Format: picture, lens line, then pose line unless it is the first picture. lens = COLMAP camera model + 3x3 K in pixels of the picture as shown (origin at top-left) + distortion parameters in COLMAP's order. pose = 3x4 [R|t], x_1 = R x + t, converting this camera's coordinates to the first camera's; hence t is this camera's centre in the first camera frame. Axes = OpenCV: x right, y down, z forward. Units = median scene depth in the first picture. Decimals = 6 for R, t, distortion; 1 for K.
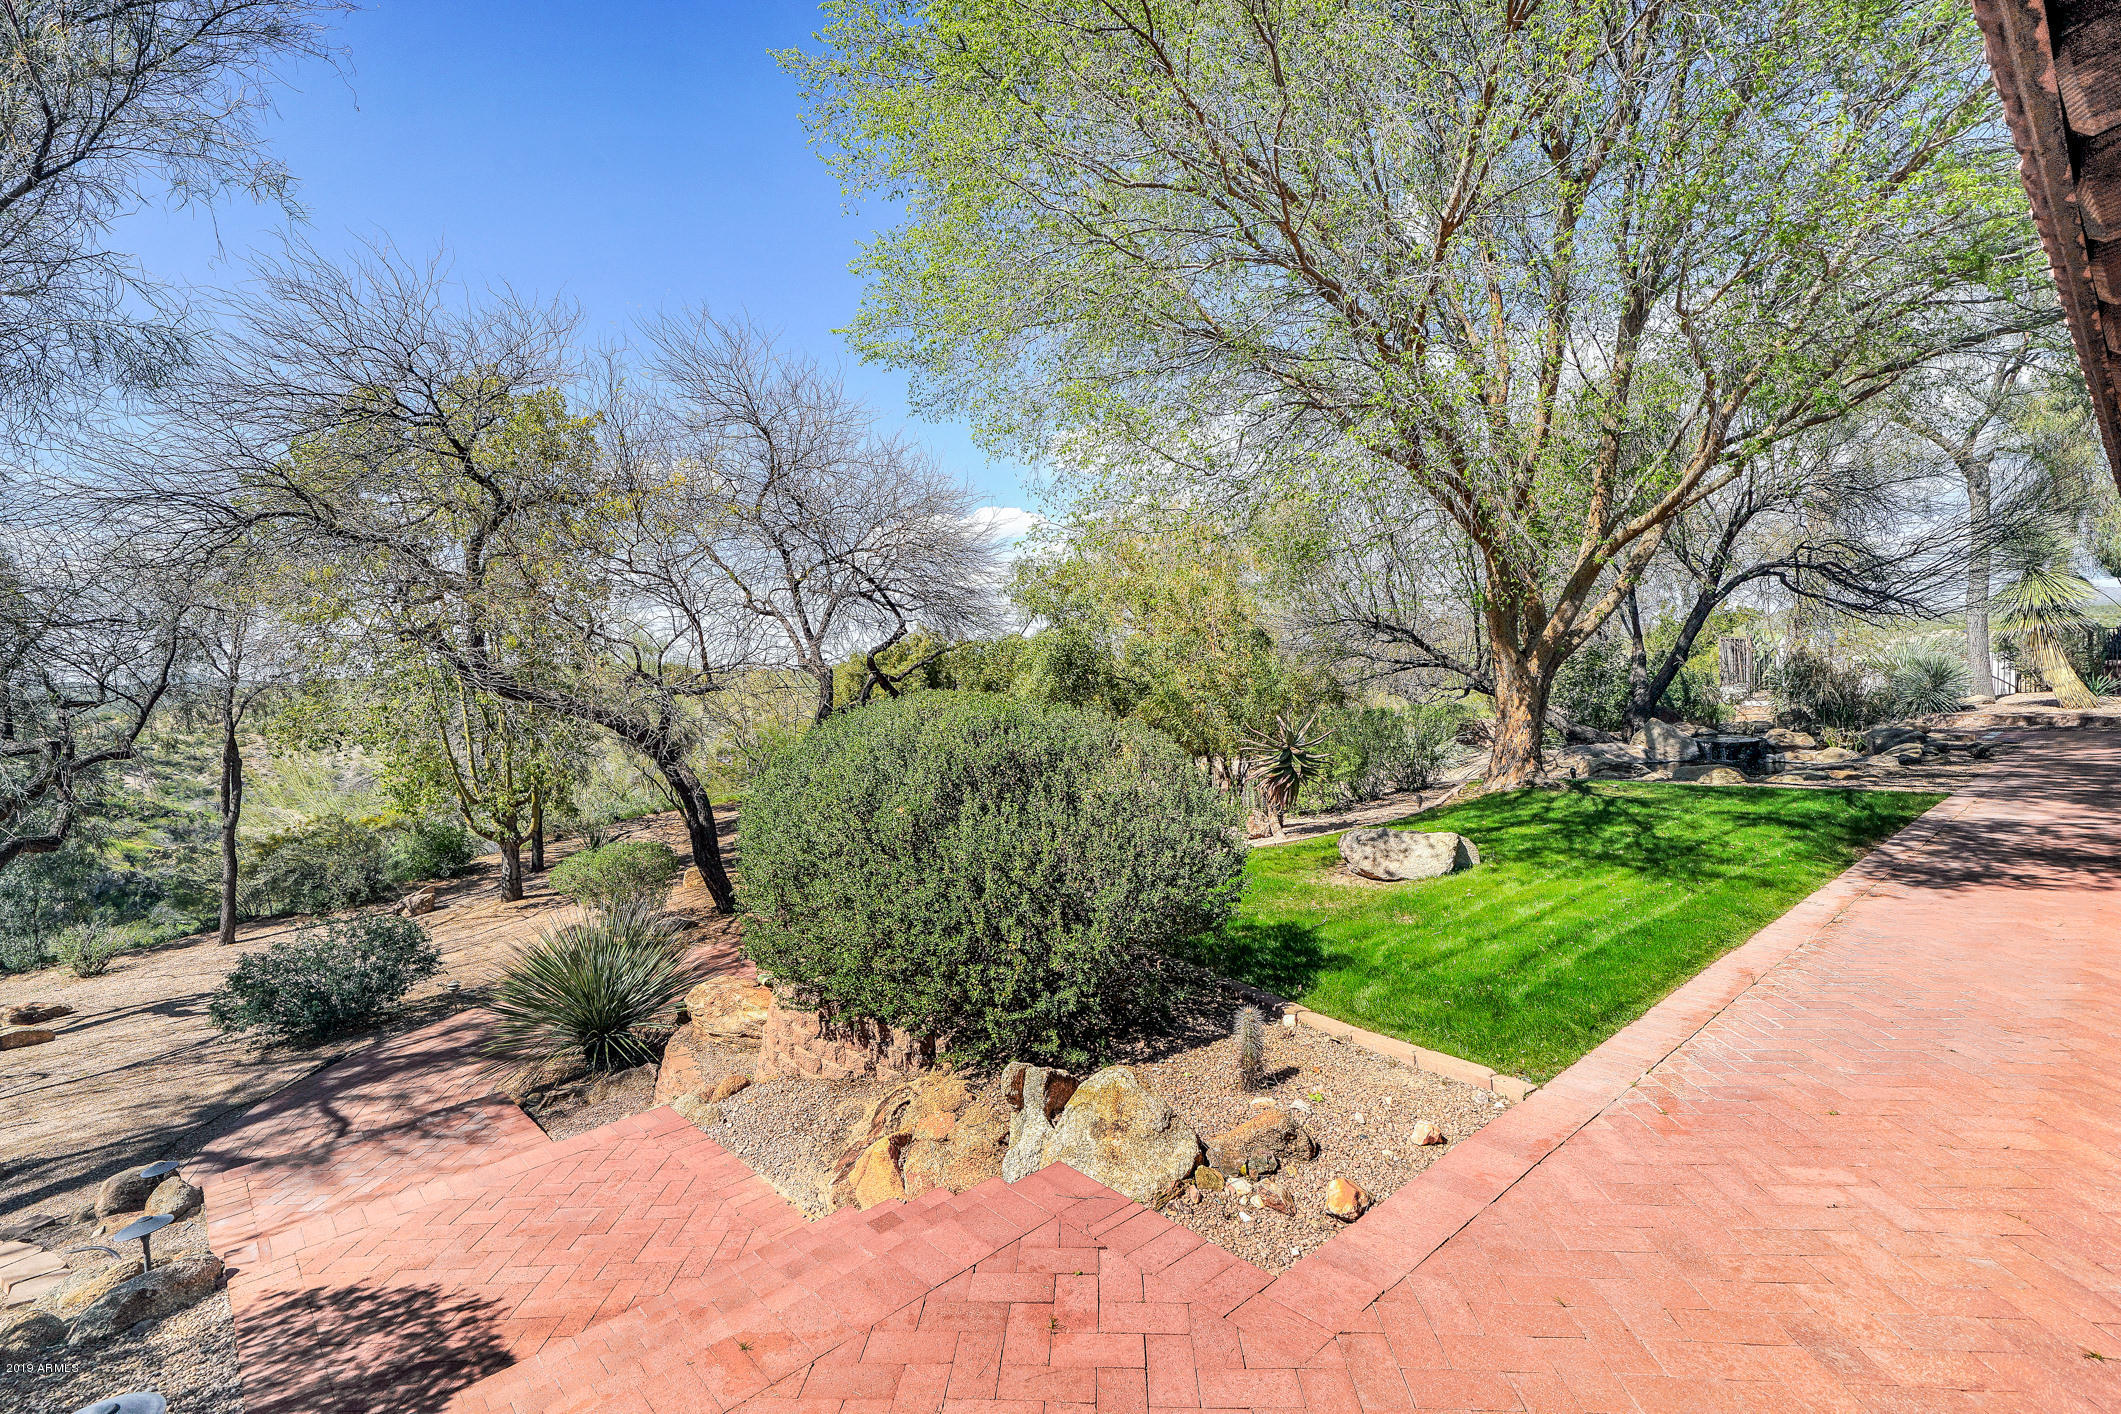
lens RADIAL K [[944.4, 0, 1060.5], [0, 944.4, 707.0], [0, 0, 1]] dist [-0.000330, -0.000047]
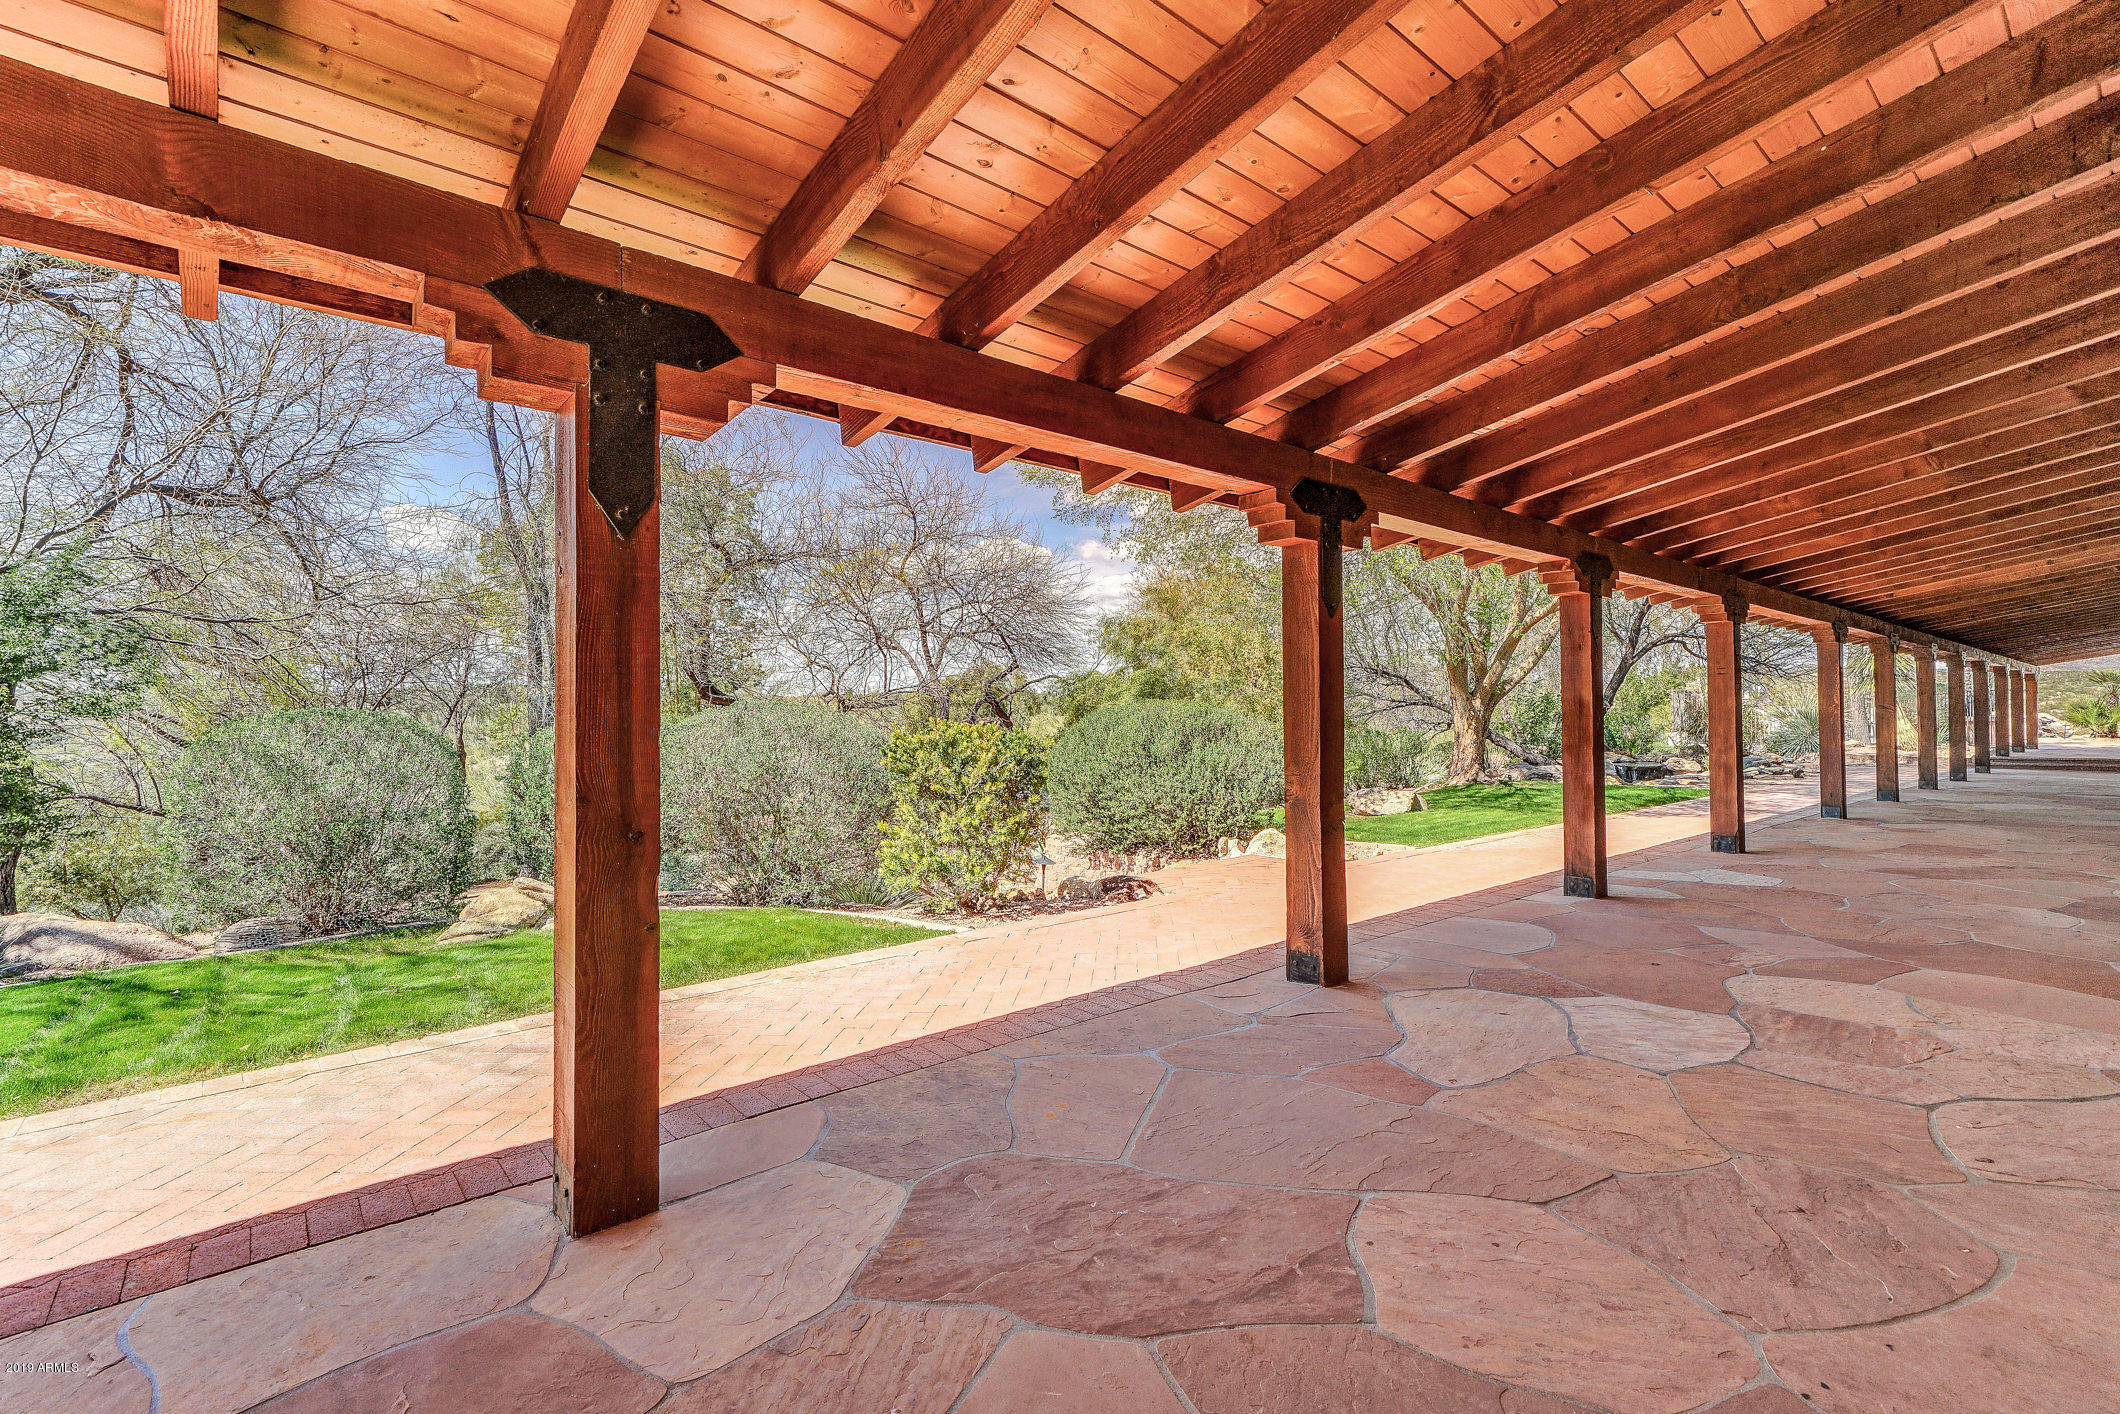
lens RADIAL K [[903.8, 0, 1060.0], [0, 903.8, 707.0], [0, 0, 1]] dist [0.000480, 0.000006]
pose [[0.999352, 0.029963, -0.019937, -0.093183], [-0.030652, 0.998911, -0.035174, 0.023434], [0.018861, 0.035763, 0.999182, -0.307970]]
